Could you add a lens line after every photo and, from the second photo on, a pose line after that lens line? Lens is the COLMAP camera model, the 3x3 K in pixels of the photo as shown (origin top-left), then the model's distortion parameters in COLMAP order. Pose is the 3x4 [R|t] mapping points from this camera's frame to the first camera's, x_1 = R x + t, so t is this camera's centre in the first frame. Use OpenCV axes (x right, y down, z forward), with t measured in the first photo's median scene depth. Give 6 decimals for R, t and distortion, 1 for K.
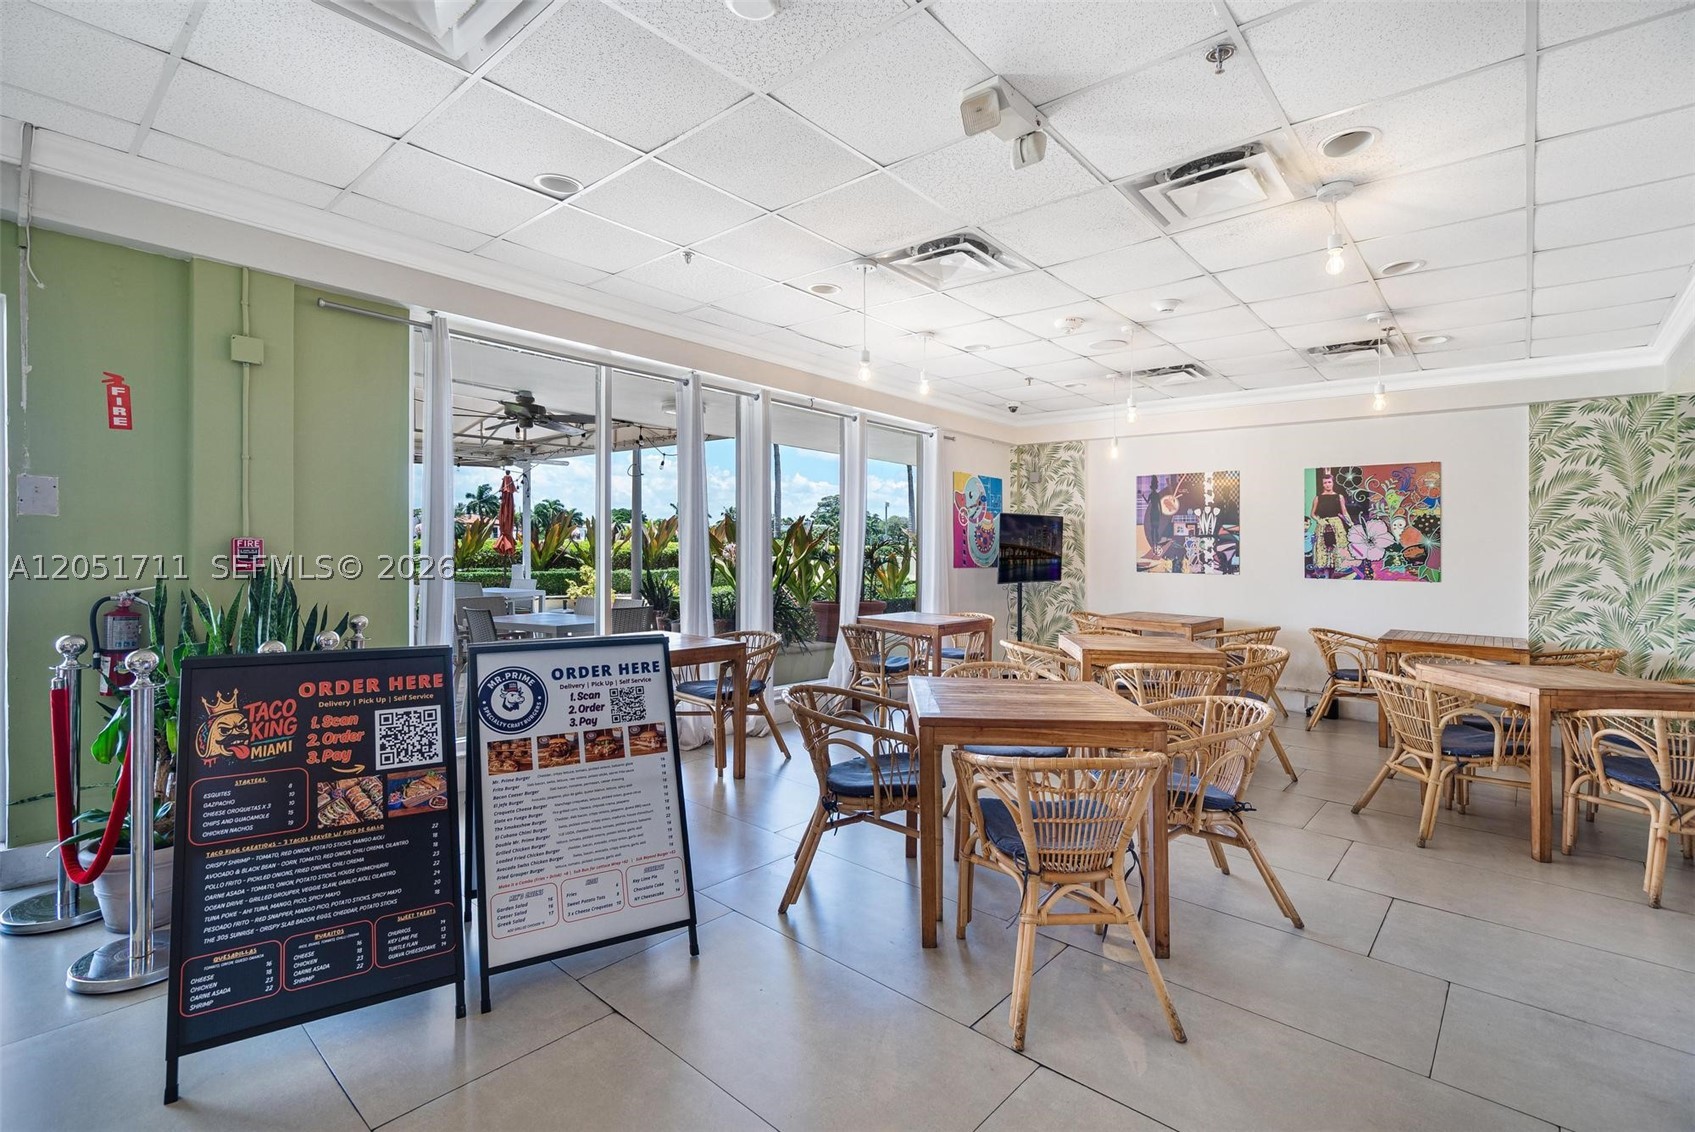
lens RADIAL K [[778.0, 0, 847.6], [0, 778.0, 556.8], [0, 0, 1]] dist [0.002385, -0.000524]
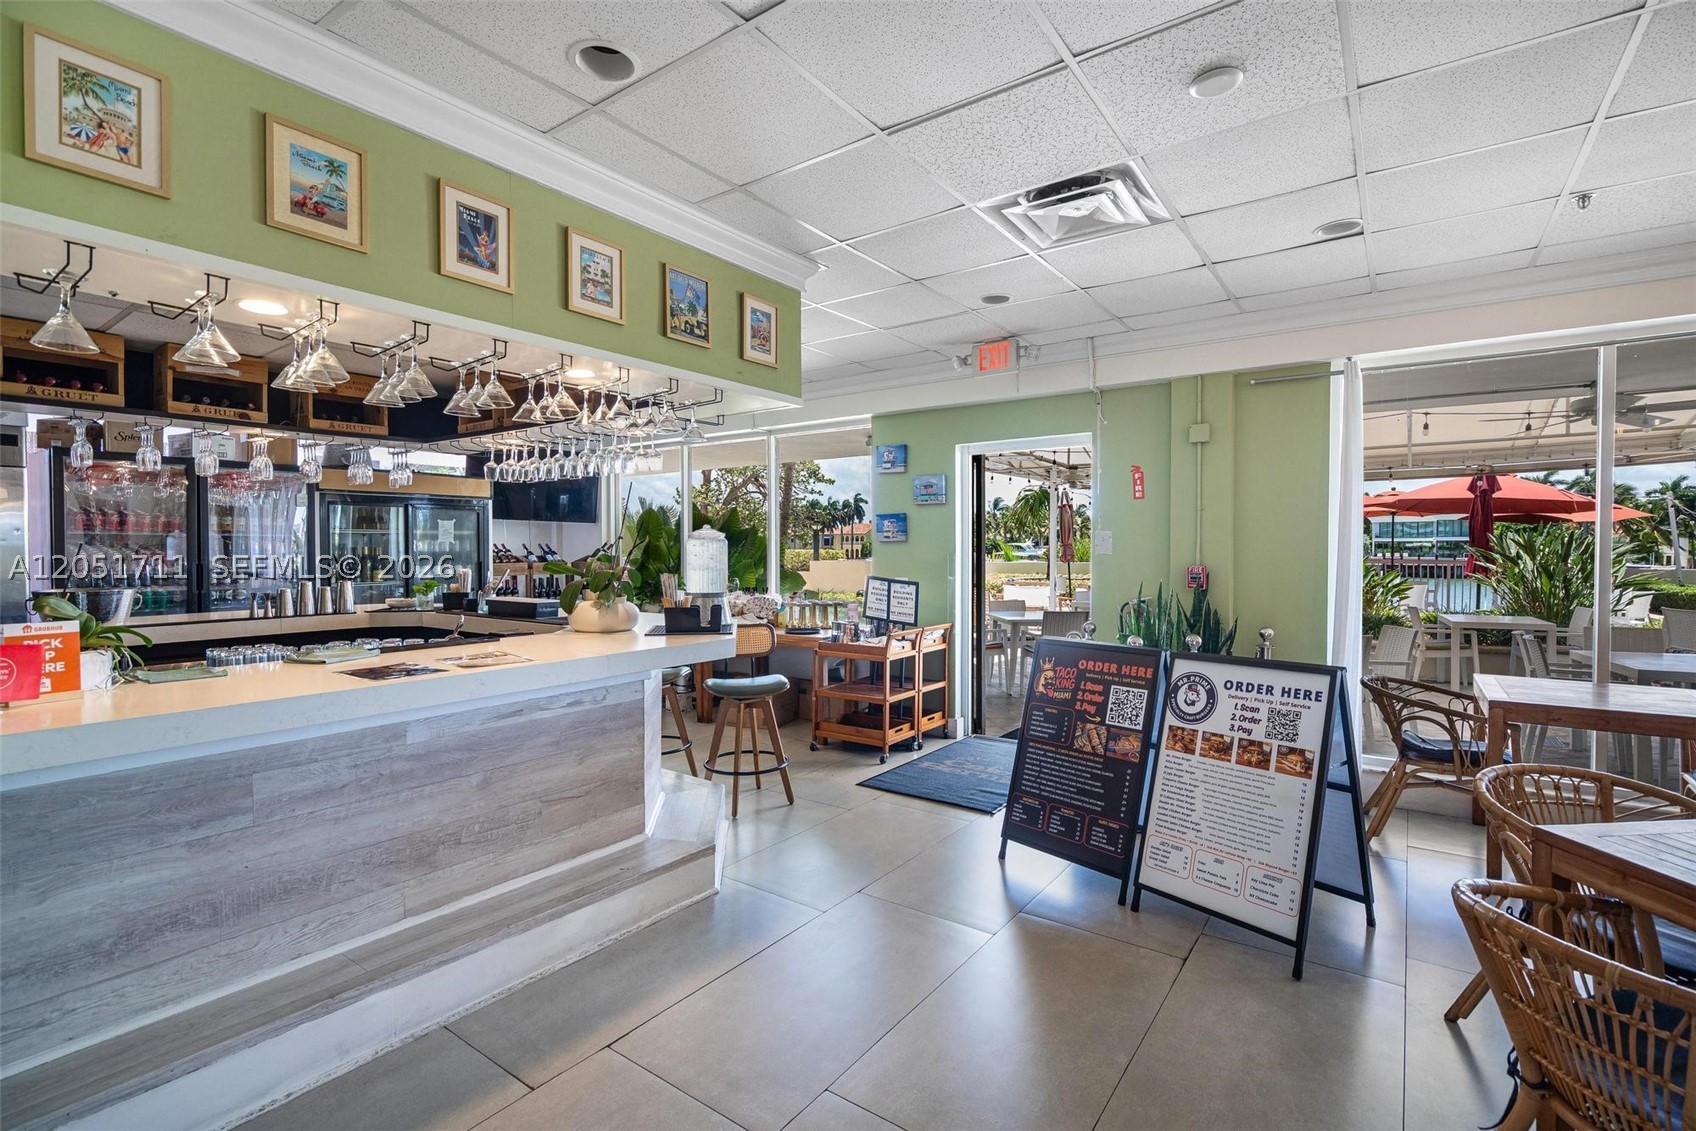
lens RADIAL K [[778.5, 0, 849.0], [0, 778.5, 562.2], [0, 0, 1]] dist [0.002385, -0.000524]
pose [[0.092175, -0.002522, -0.995740, 0.789300], [-0.004310, 0.999986, -0.002932, -0.032380], [0.995733, 0.004562, 0.092163, 0.321079]]
